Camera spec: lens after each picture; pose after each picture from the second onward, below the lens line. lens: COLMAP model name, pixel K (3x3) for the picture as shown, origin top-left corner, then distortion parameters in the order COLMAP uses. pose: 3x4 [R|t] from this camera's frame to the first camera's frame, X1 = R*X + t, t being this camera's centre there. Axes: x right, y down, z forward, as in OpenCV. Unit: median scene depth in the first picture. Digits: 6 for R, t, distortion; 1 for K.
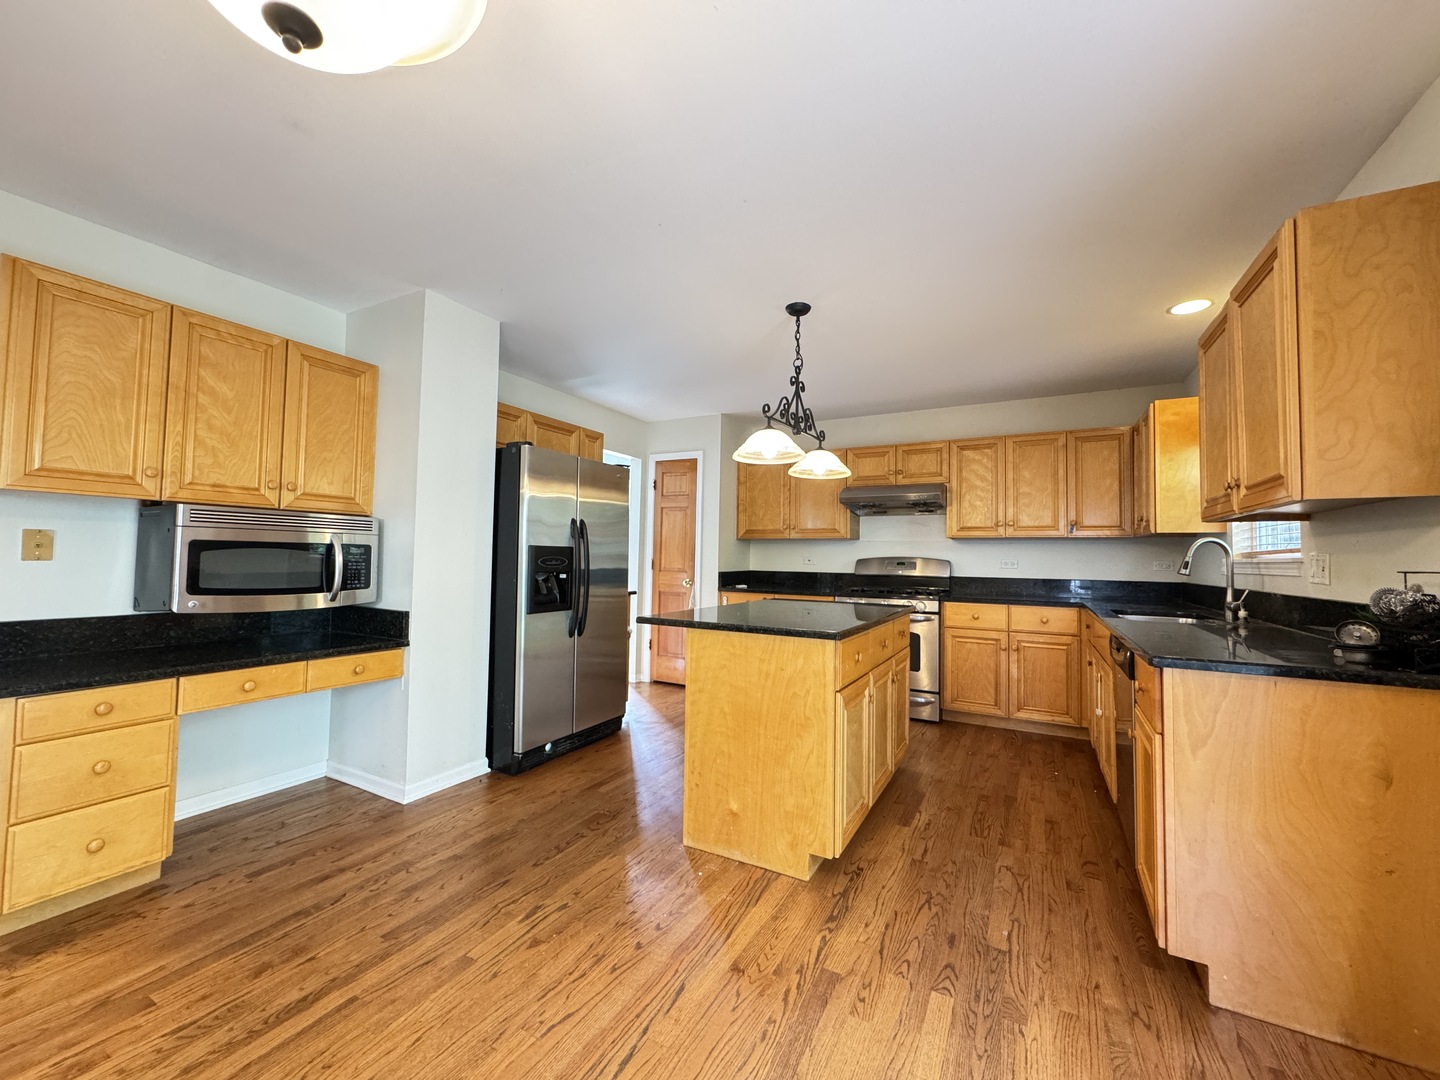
lens RADIAL K [[573.1, 0, 722.8], [0, 573.1, 534.5], [0, 0, 1]] dist [-0.000792, -0.000139]
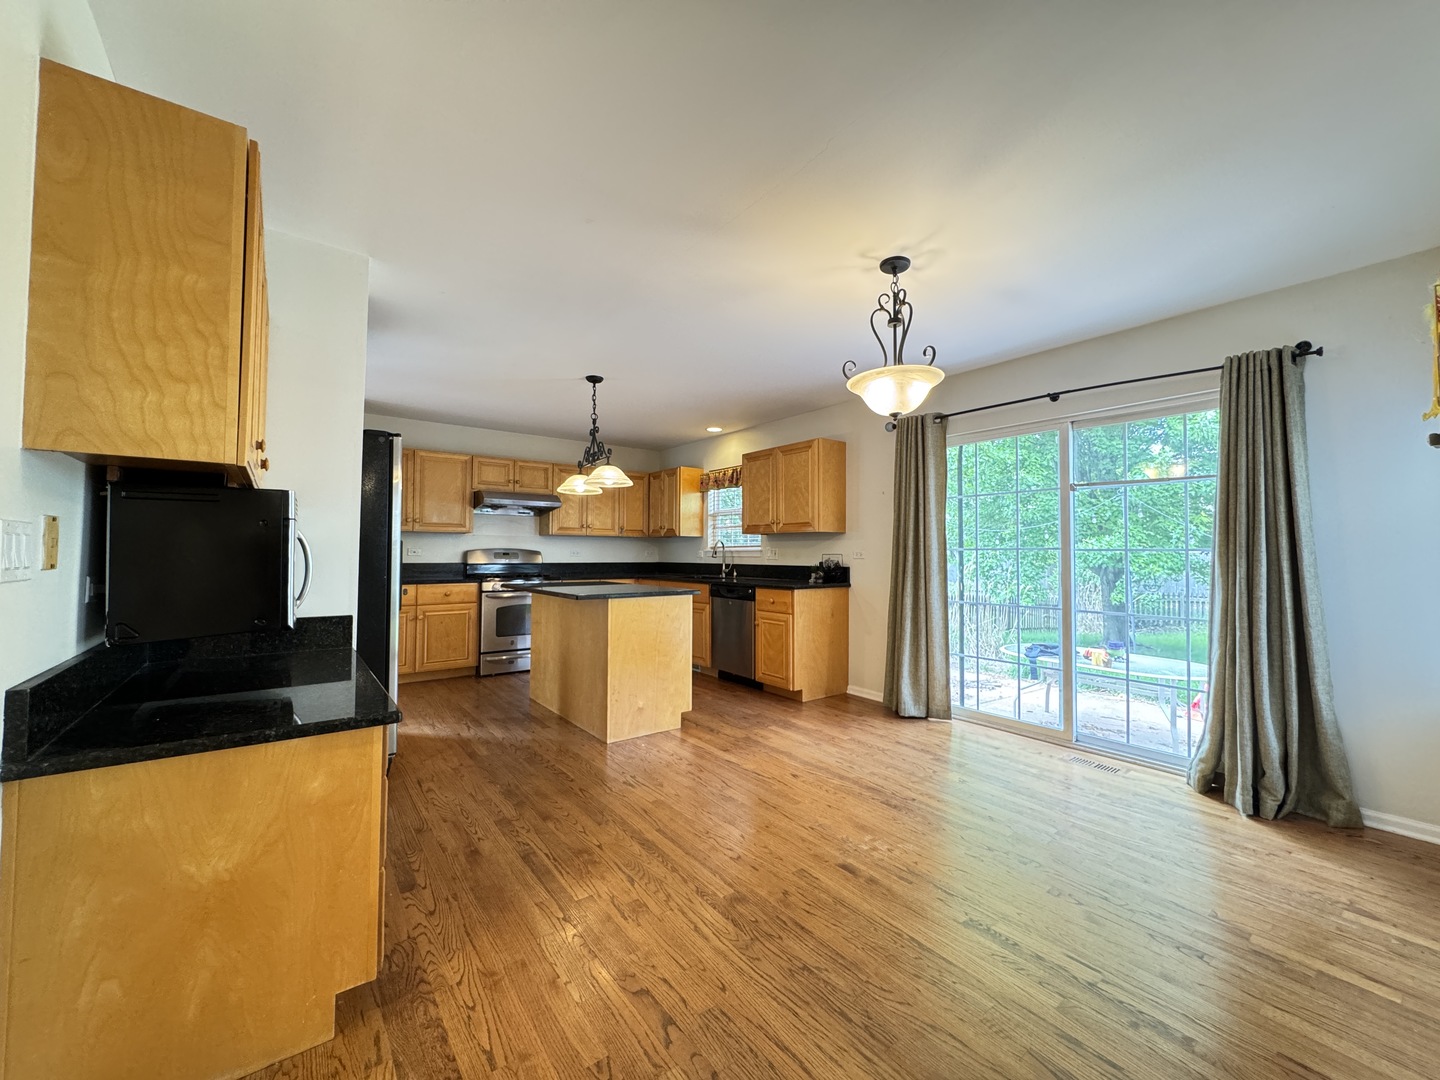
lens RADIAL K [[573.1, 0, 722.8], [0, 573.1, 534.5], [0, 0, 1]] dist [-0.000792, -0.000139]
pose [[0.404115, 0.018383, 0.914523, -1.499957], [-0.038788, 0.999243, -0.002946, -0.015214], [-0.913885, -0.034282, 0.404522, 0.152694]]
